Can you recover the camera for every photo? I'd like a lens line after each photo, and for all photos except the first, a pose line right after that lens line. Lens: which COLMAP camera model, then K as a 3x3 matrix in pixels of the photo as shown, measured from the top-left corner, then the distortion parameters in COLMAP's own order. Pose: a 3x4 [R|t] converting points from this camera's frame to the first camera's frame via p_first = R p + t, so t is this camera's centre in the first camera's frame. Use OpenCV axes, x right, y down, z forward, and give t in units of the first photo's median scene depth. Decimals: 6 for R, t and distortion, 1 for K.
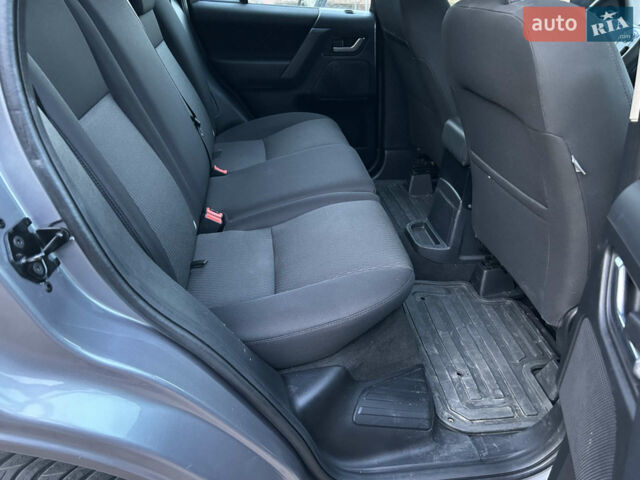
lens RADIAL K [[488.7, 0, 322.9], [0, 488.7, 237.1], [0, 0, 1]] dist [0.070033, -0.085483]
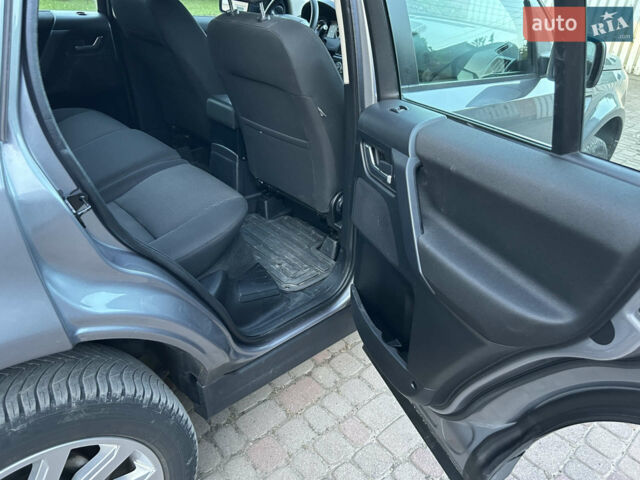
lens RADIAL K [[471.1, 0, 332.0], [0, 471.1, 239.8], [0, 0, 1]] dist [0.012443, -0.008244]
pose [[0.798693, -0.283824, 0.530598, -0.333608], [0.254115, 0.958379, 0.130137, 0.058662], [-0.545450, 0.030894, 0.837574, -0.294300]]
